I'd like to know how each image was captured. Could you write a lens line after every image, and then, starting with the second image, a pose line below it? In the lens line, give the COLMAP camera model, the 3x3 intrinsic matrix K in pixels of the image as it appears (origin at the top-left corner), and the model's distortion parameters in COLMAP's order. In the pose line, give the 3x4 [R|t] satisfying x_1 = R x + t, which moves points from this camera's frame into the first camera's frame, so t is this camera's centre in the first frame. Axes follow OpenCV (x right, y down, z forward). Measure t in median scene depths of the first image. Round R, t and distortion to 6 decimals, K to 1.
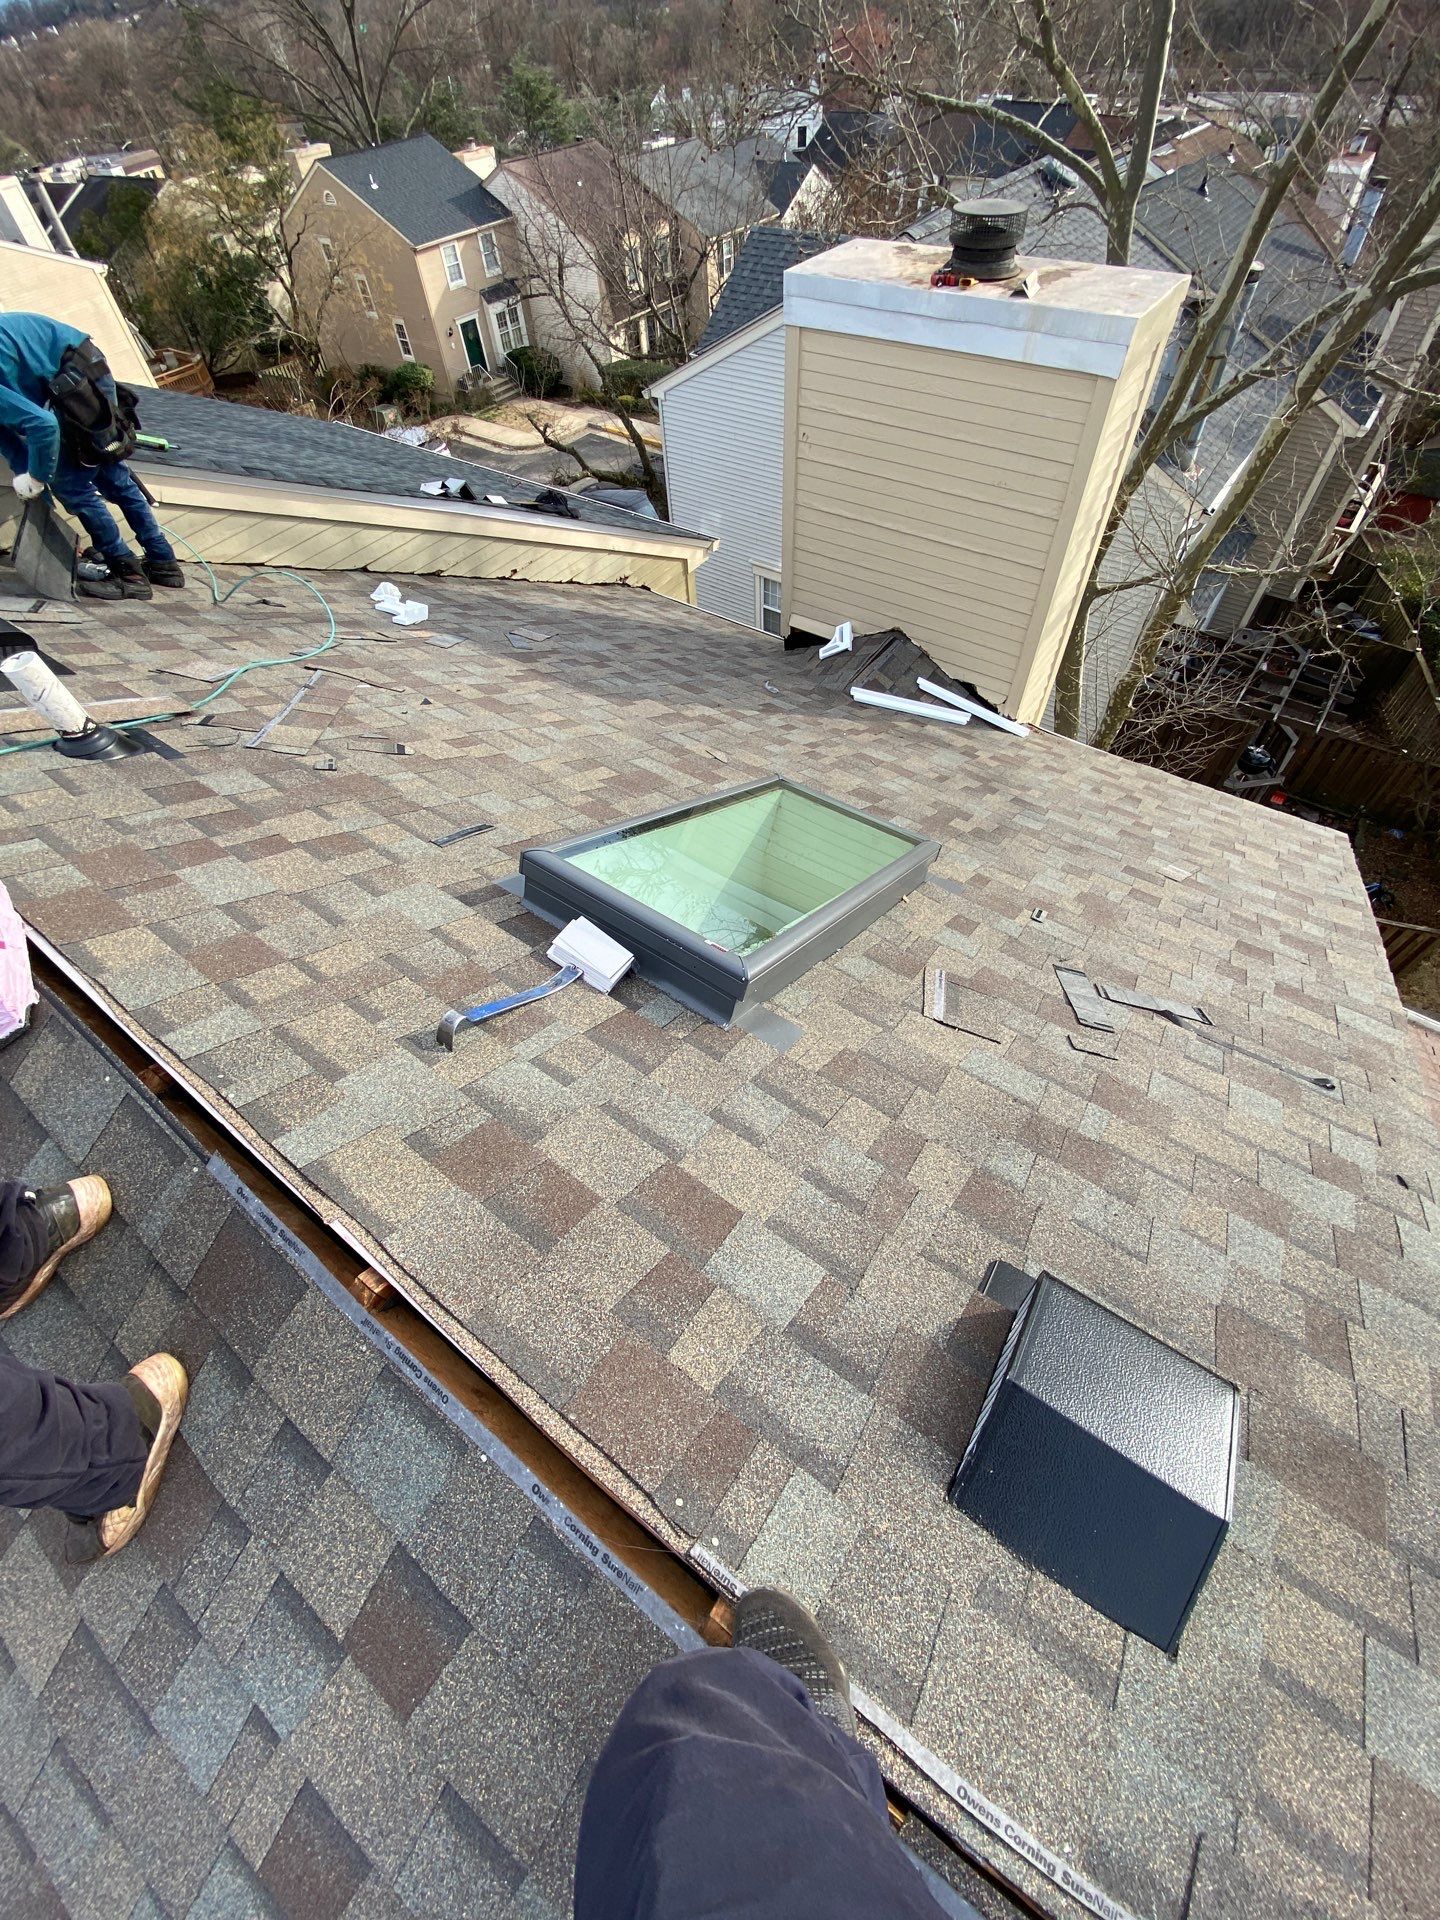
lens RADIAL K [[811.3, 0, 720.0], [0, 811.3, 960.0], [0, 0, 1]] dist [-0.001185, -0.000117]
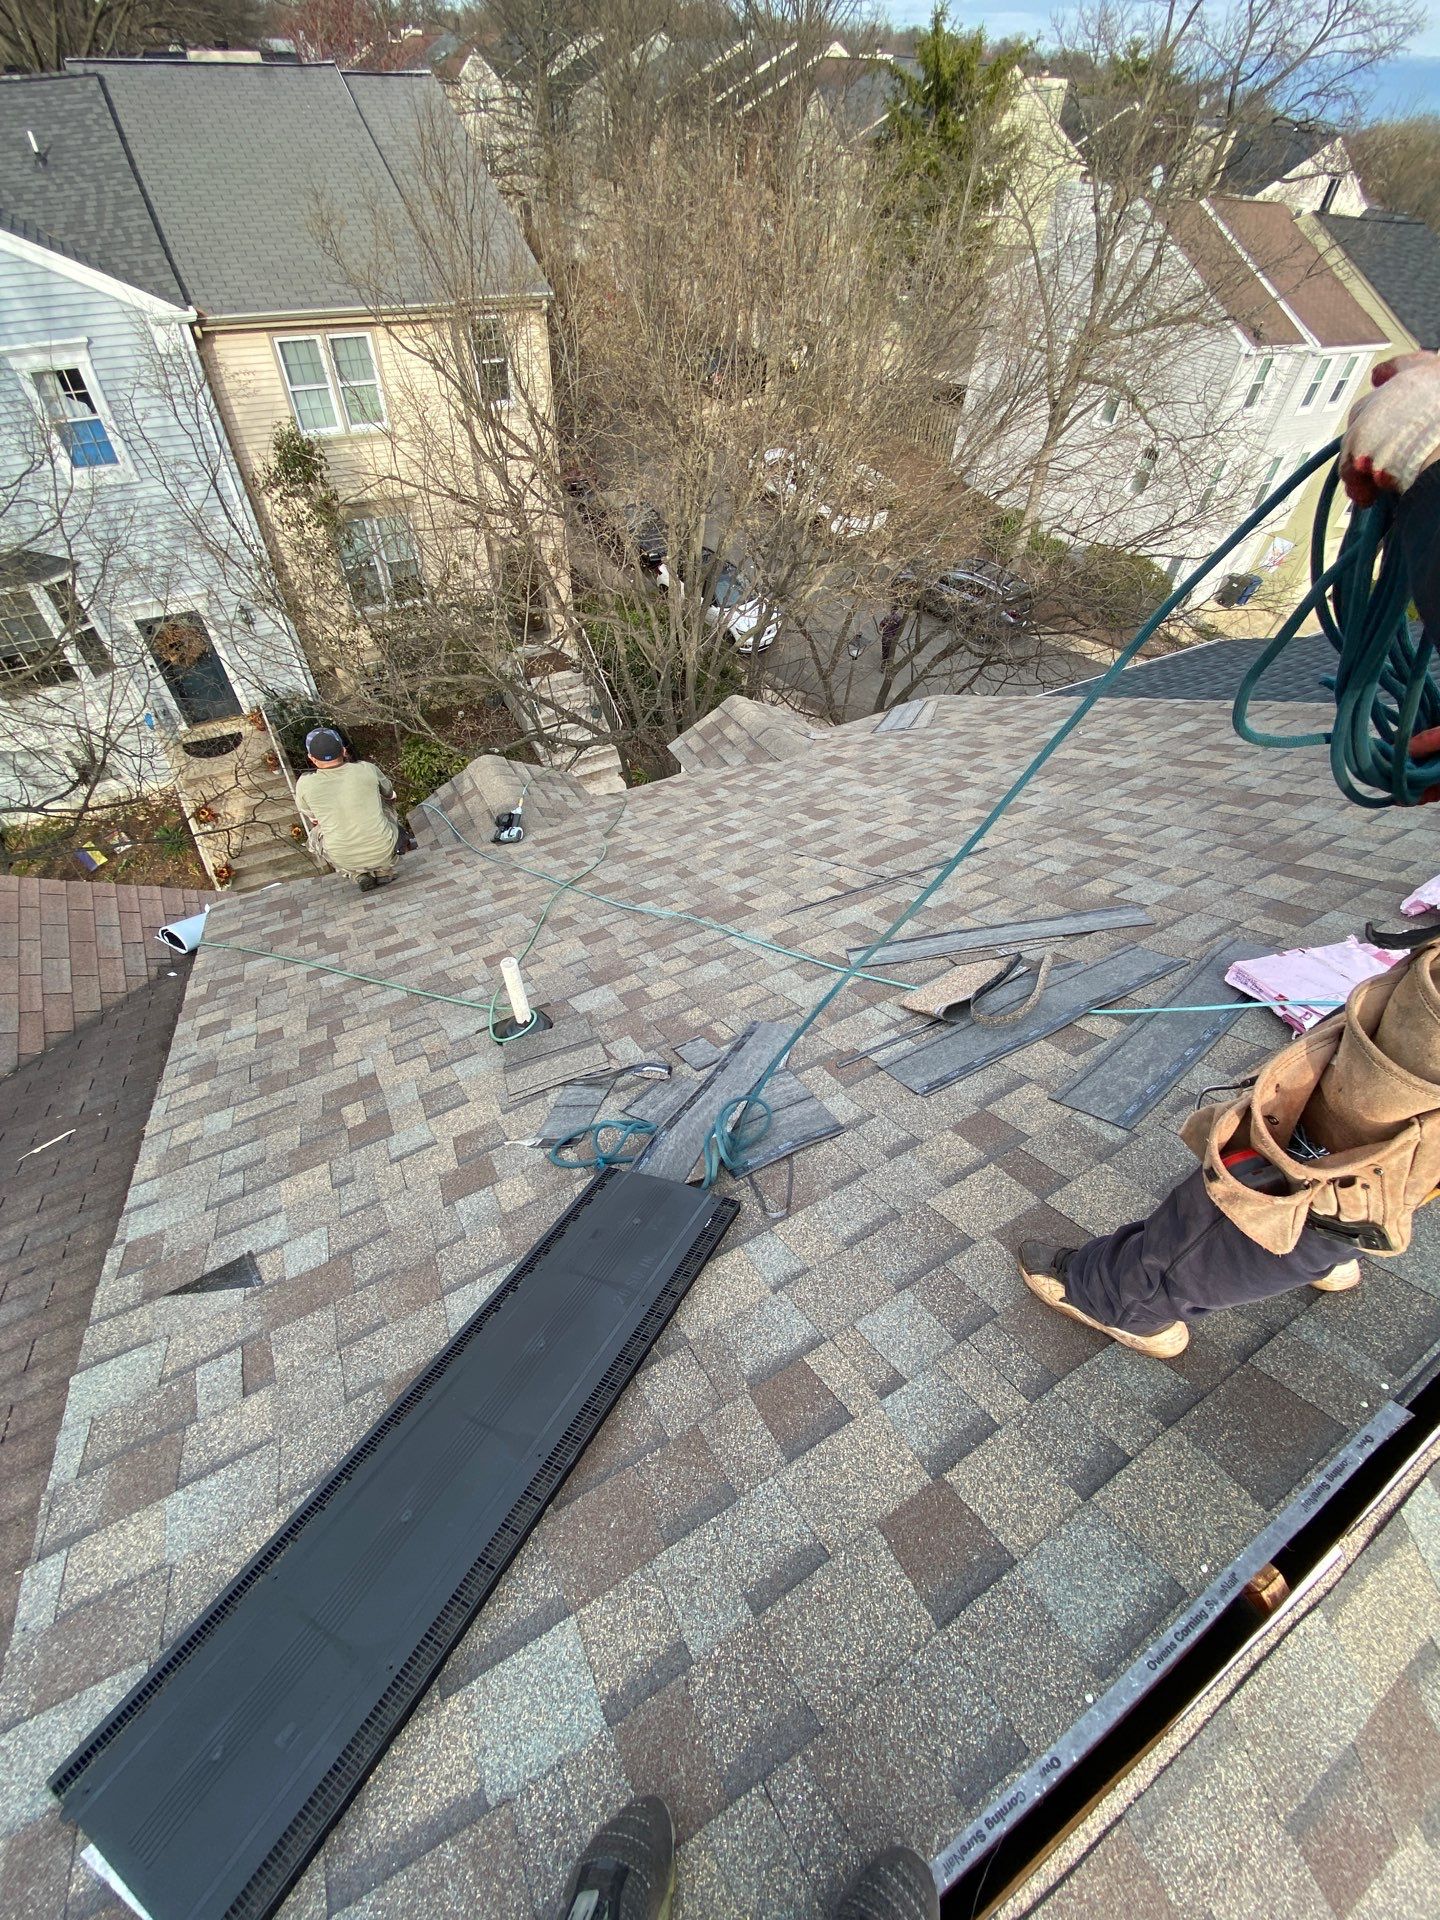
lens RADIAL K [[811.3, 0, 720.0], [0, 811.3, 960.0], [0, 0, 1]] dist [-0.001185, -0.000117]
pose [[-0.385642, 0.723923, -0.572028, -0.190858], [-0.761183, 0.100749, 0.640664, 0.227615], [0.521422, 0.682485, 0.512184, -0.283251]]
